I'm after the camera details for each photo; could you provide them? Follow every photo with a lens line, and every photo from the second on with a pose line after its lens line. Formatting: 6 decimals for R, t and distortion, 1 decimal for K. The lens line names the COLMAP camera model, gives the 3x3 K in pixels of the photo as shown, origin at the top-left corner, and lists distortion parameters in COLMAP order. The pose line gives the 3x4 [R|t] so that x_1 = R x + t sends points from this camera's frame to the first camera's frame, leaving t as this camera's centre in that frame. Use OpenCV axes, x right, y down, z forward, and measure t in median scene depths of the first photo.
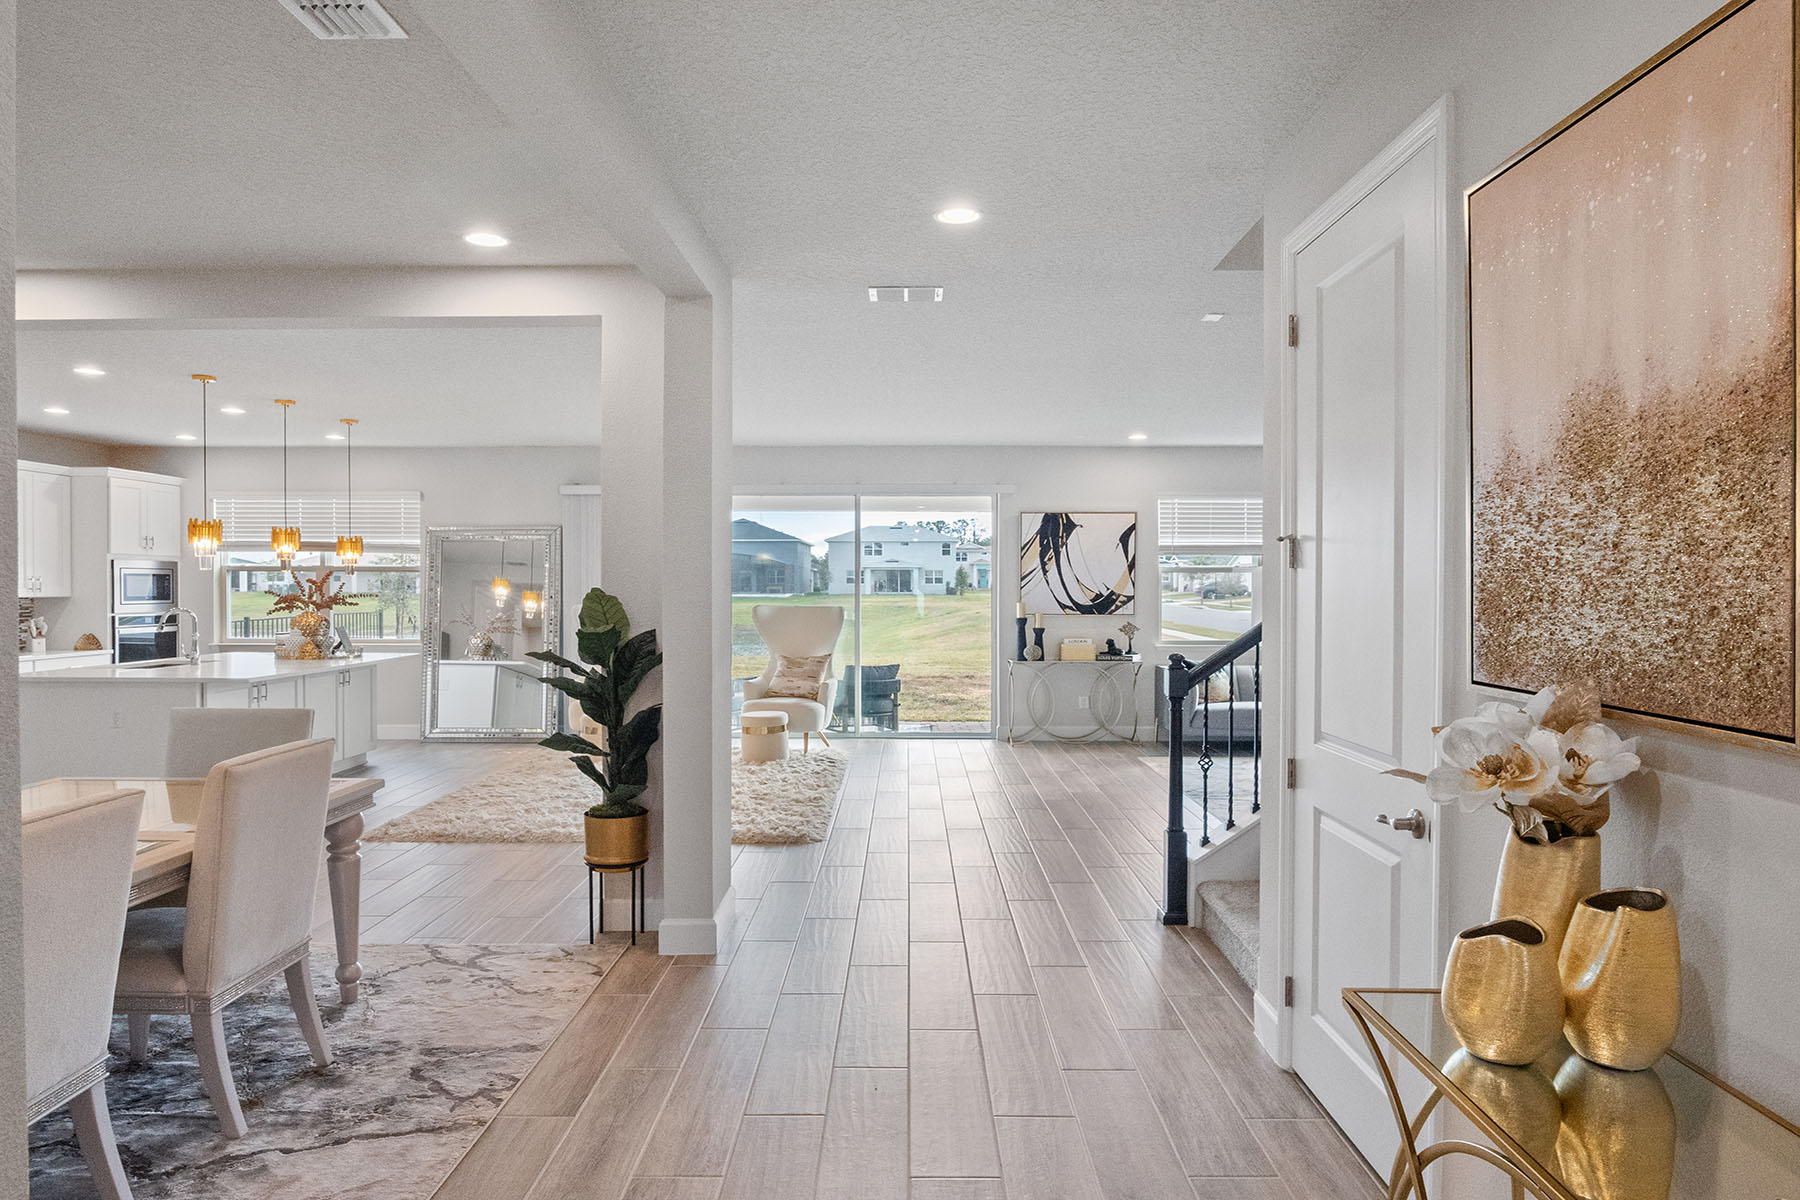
lens RADIAL K [[1088.6, 0, 897.8], [0, 1088.6, 598.6], [0, 0, 1]] dist [-0.032599, 0.012298]
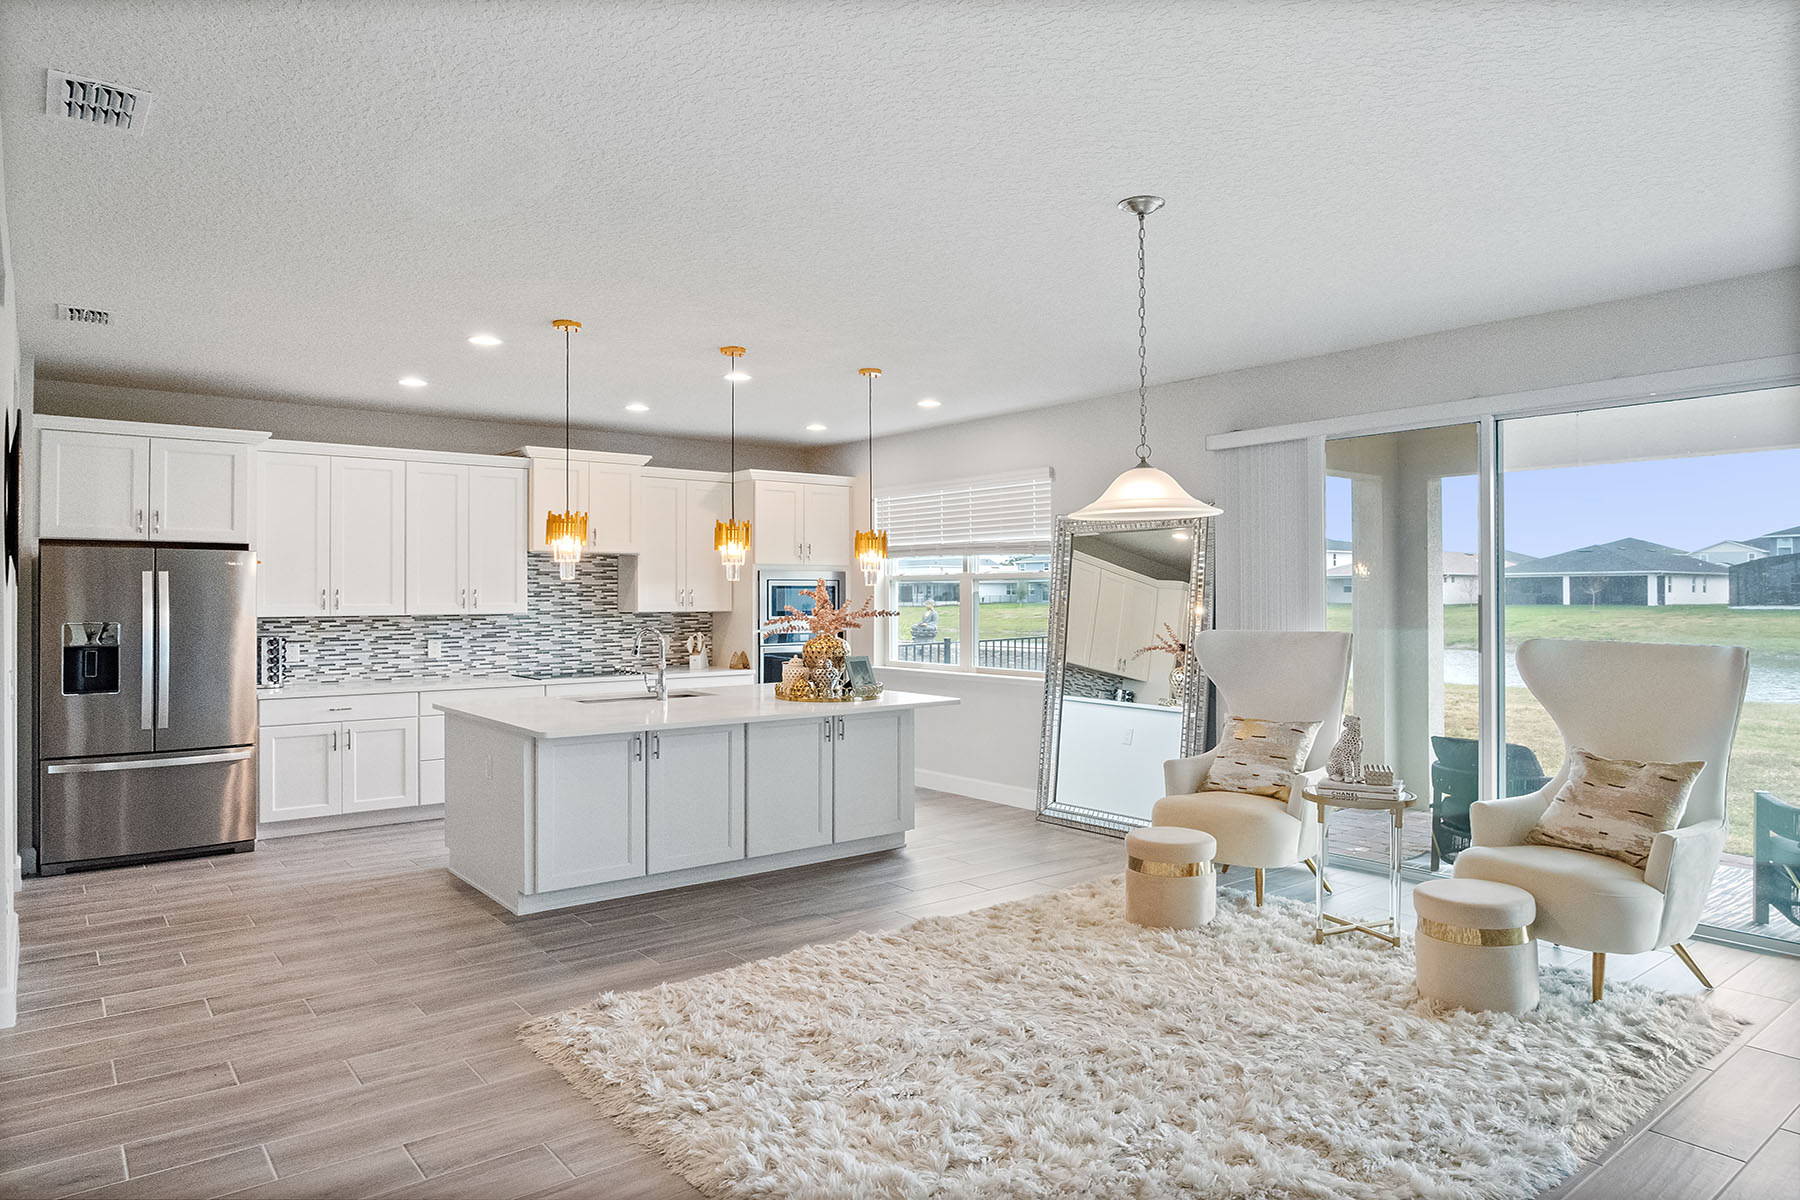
lens RADIAL K [[1088.6, 0, 903.9], [0, 1088.6, 598.5], [0, 0, 1]] dist [-0.032599, 0.012298]
pose [[0.629106, -0.001858, -0.777317, 0.060490], [-0.005979, 0.999956, -0.007229, -0.006342], [0.777296, 0.009195, 0.629068, 0.477892]]
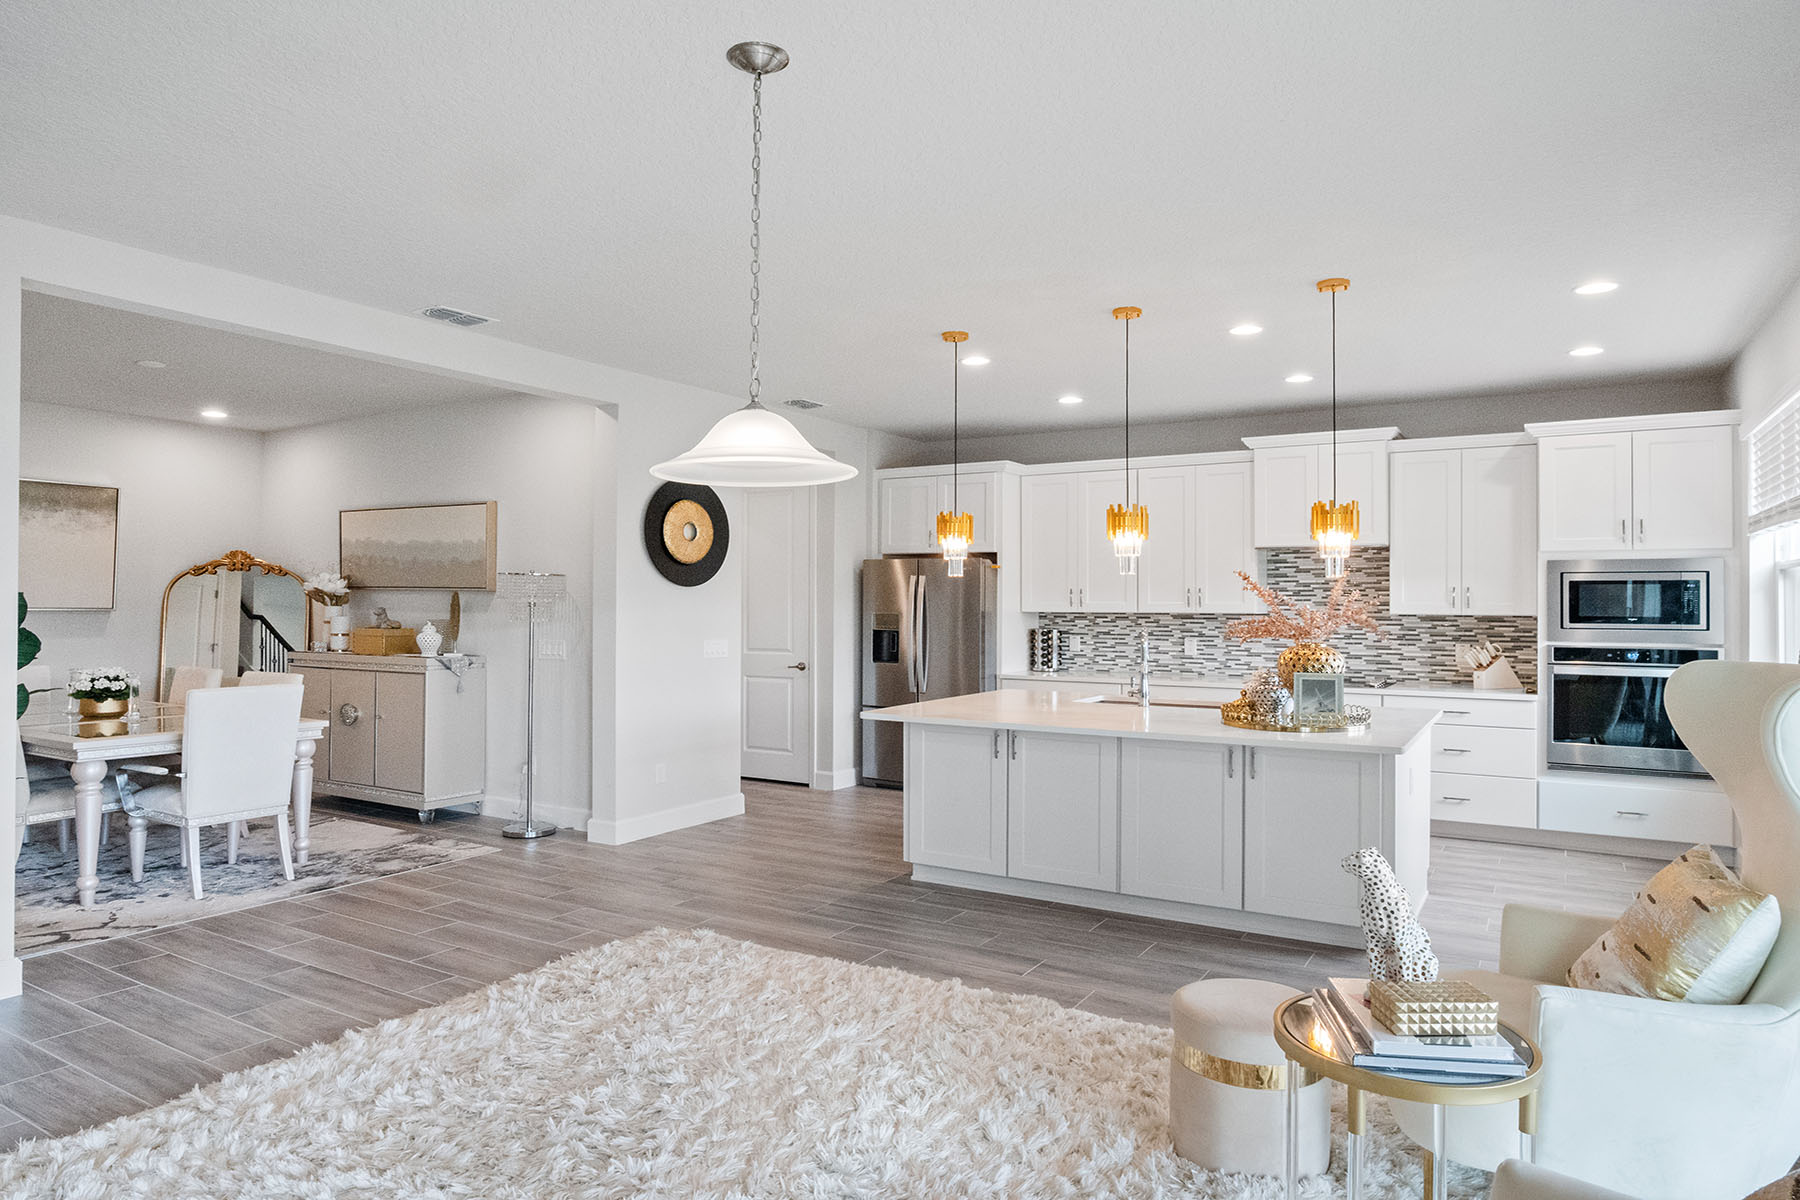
lens RADIAL K [[1088.6, 0, 905.3], [0, 1088.6, 588.6], [0, 0, 1]] dist [-0.032599, 0.012298]
pose [[-0.510276, -0.014094, -0.859895, 0.042578], [-0.014553, 0.999864, -0.007752, -0.007131], [0.859887, 0.008558, -0.510412, 0.928330]]
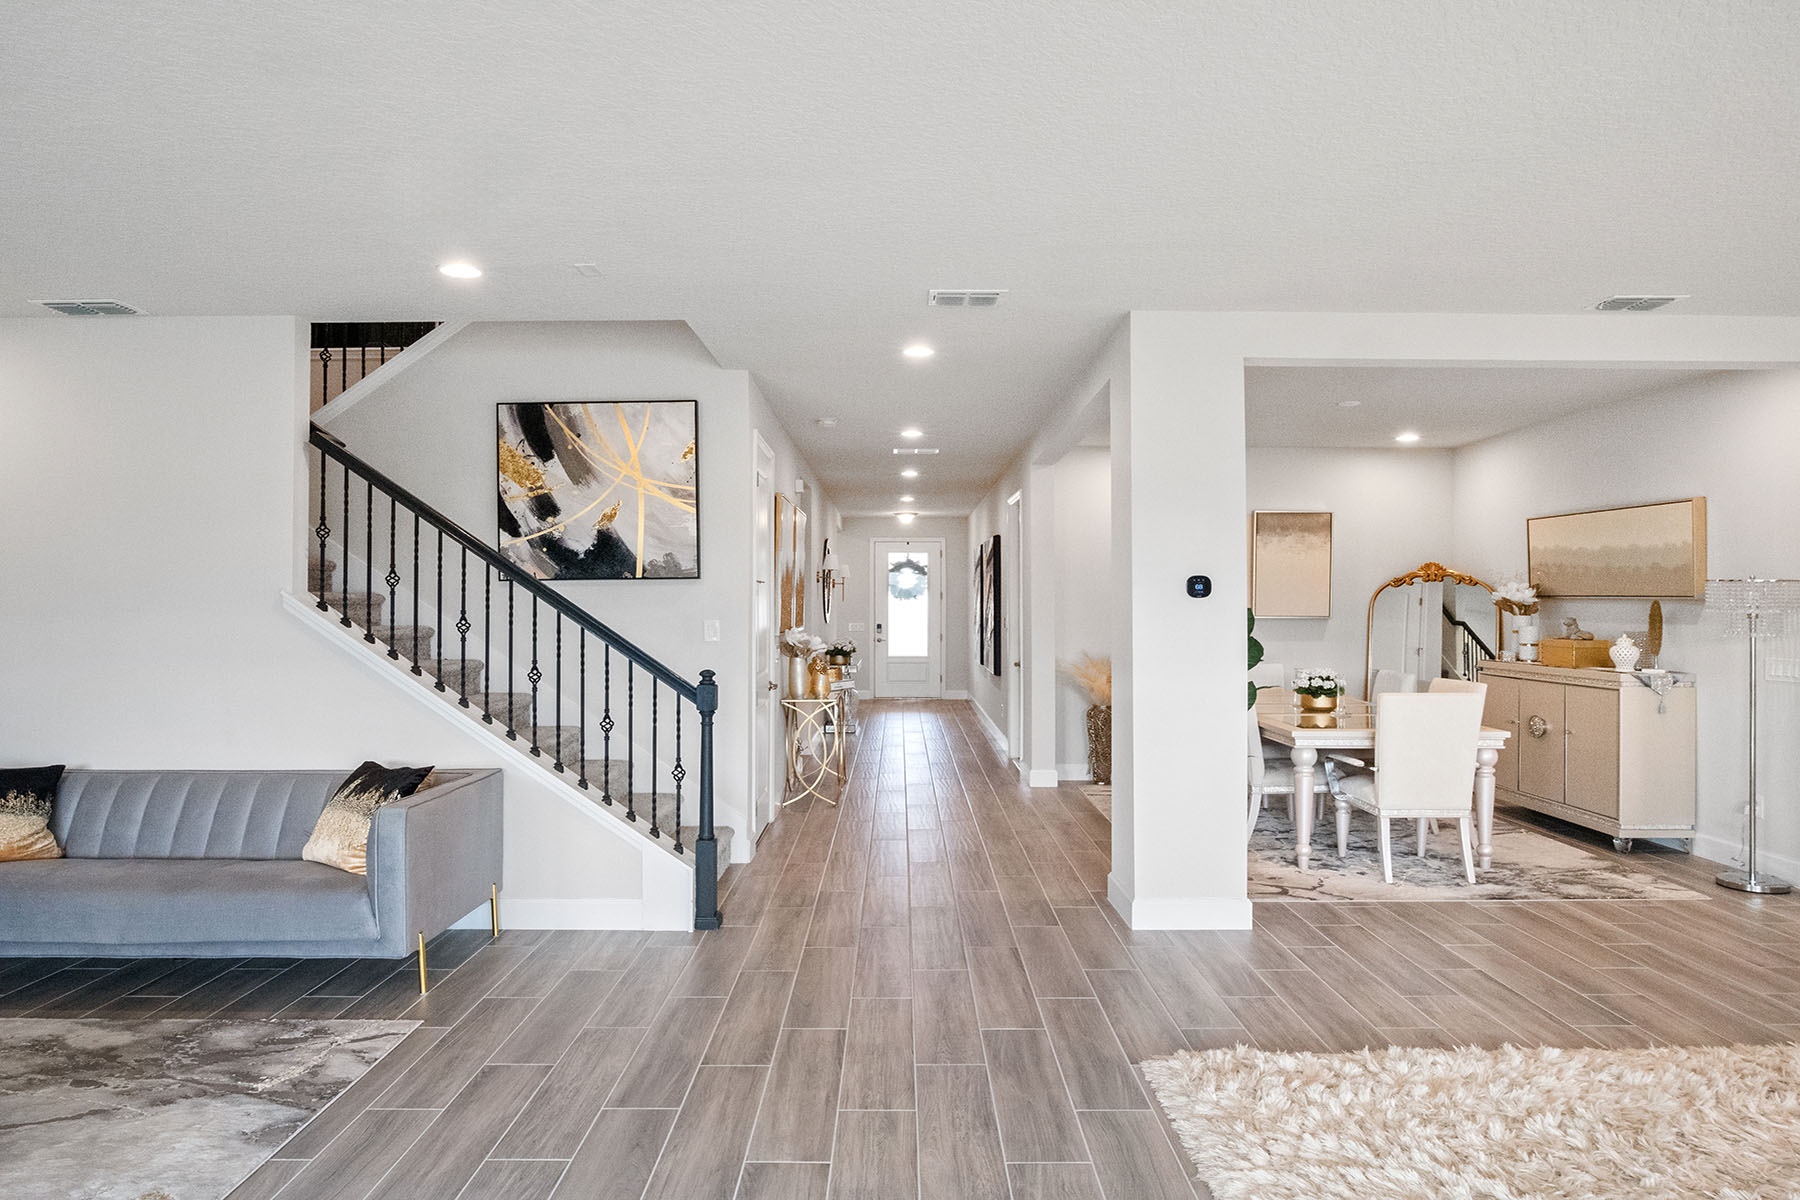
lens RADIAL K [[1088.6, 0, 895.0], [0, 1088.6, 588.6], [0, 0, 1]] dist [-0.032599, 0.012298]
pose [[-0.999995, -0.001354, -0.002711, 0.034991], [-0.001351, 0.999998, -0.001307, -0.012183], [0.002712, -0.001303, -0.999995, 0.947121]]
